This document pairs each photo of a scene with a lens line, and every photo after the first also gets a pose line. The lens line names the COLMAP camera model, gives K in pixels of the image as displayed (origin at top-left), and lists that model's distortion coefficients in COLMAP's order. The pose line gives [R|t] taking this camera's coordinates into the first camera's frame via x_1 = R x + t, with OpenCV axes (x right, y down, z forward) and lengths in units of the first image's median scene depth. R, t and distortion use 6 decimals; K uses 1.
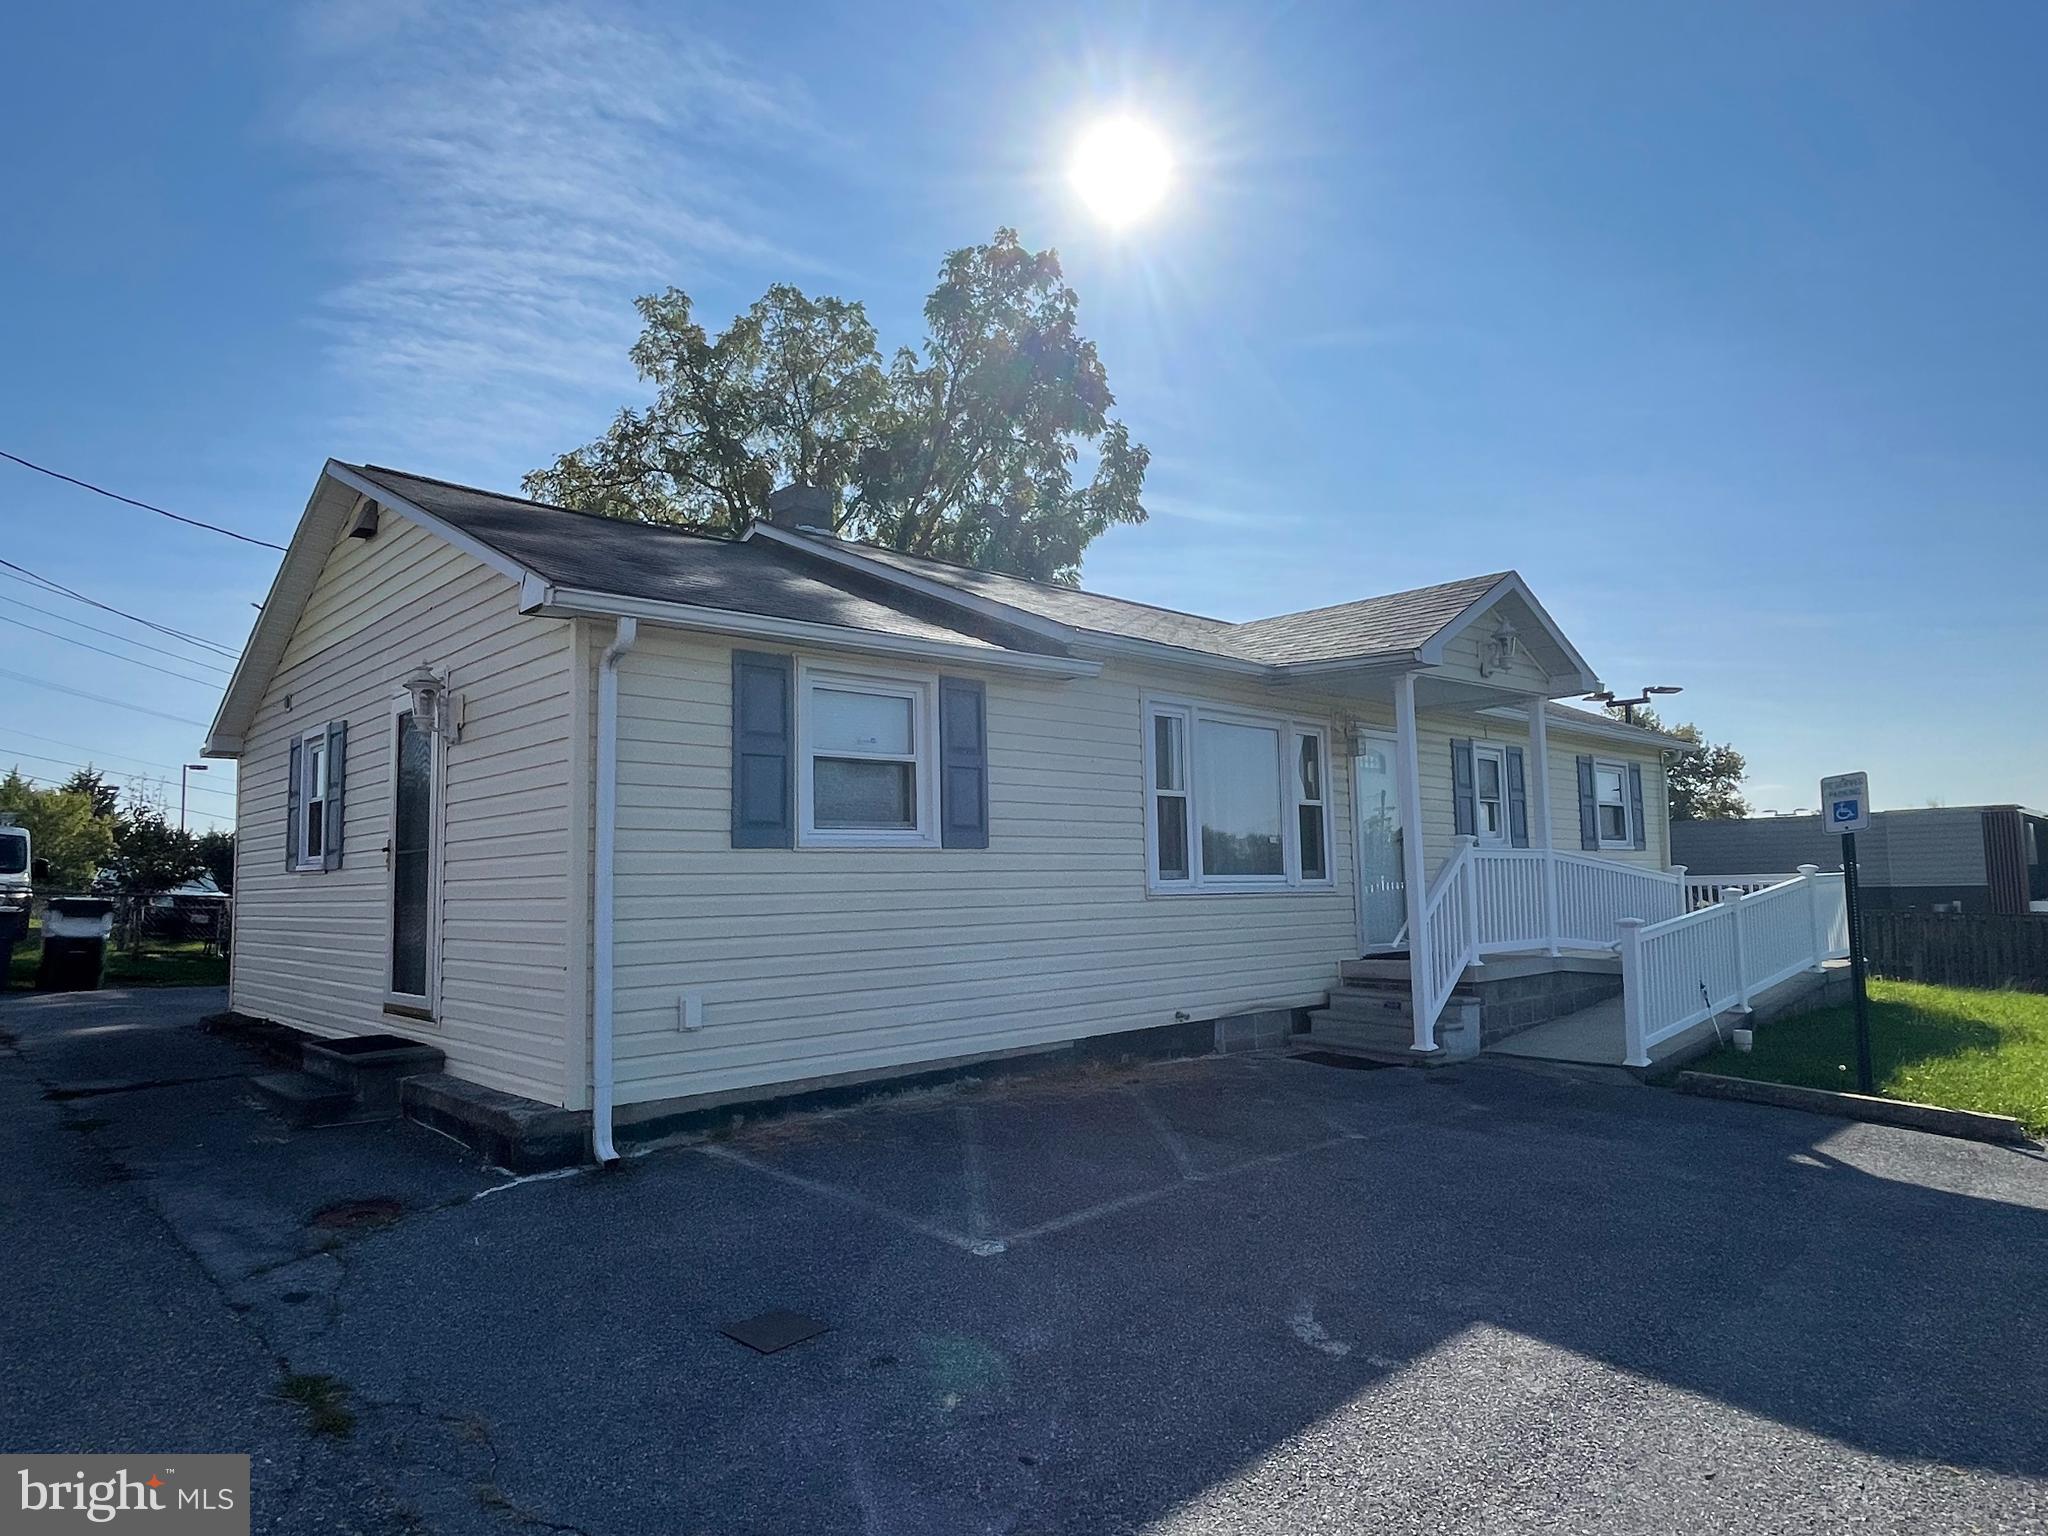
lens RADIAL K [[1228.3, 0, 1030.9], [0, 1228.3, 772.7], [0, 0, 1]] dist [0.024240, -0.042466]
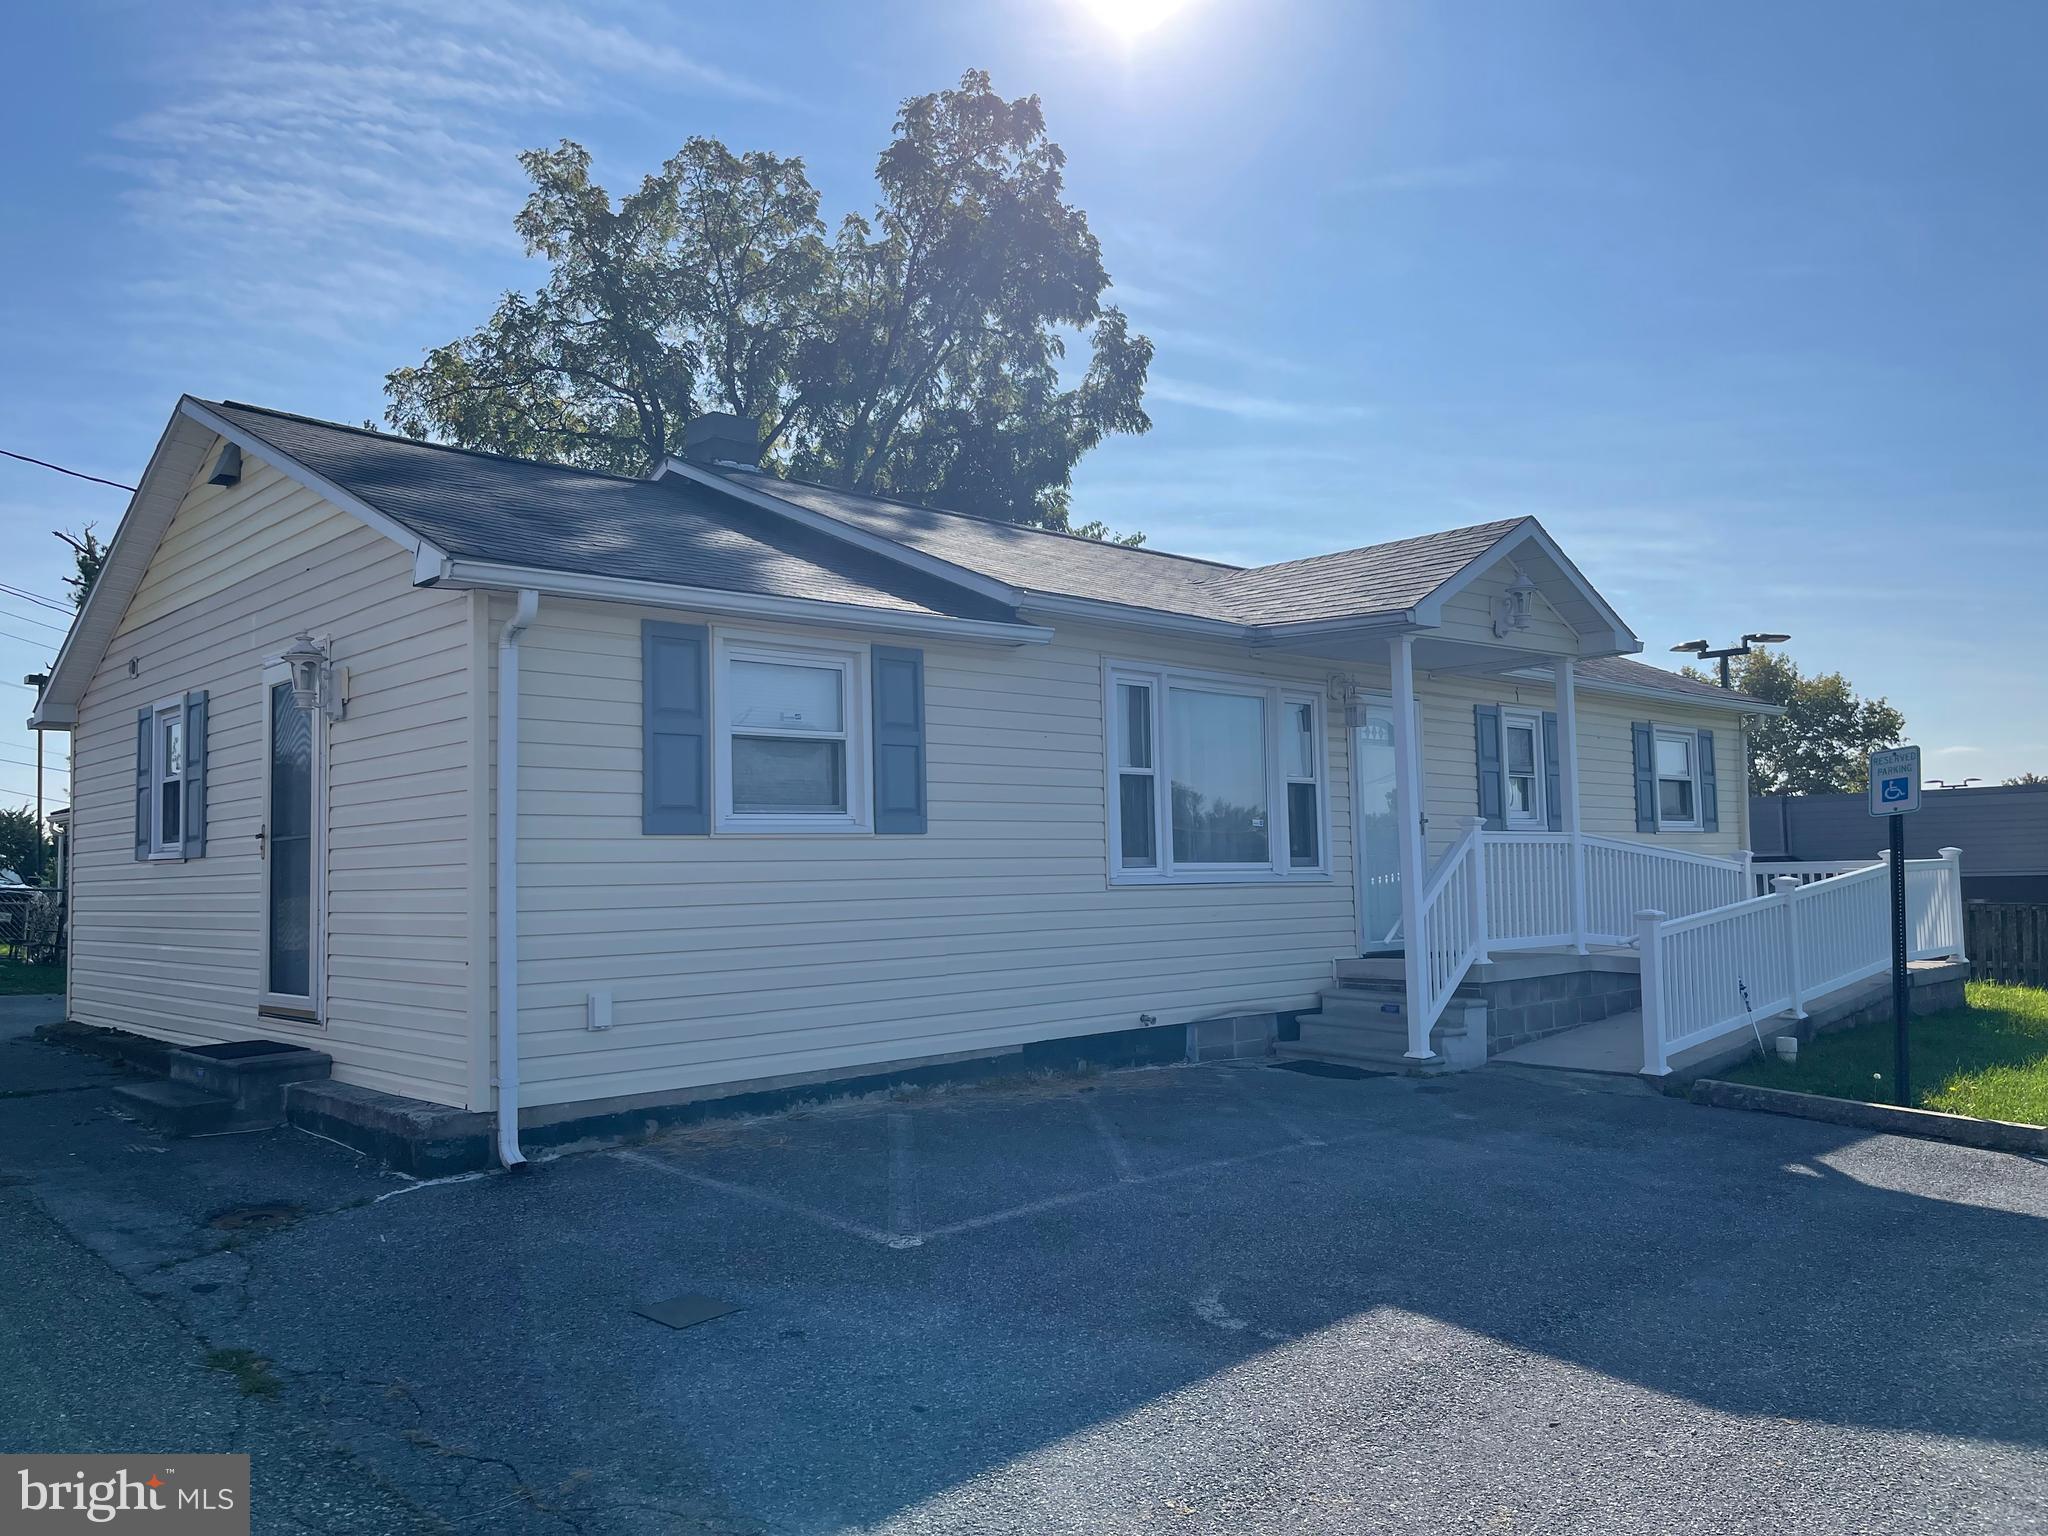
lens RADIAL K [[1554.1, 0, 1022.4], [0, 1554.1, 770.4], [0, 0, 1]] dist [0.027562, -0.001593]
pose [[0.999998, -0.001525, -0.001618, 0.031975], [0.001564, 0.999695, 0.024647, -0.011152], [0.001580, -0.024649, 0.999695, -0.122409]]
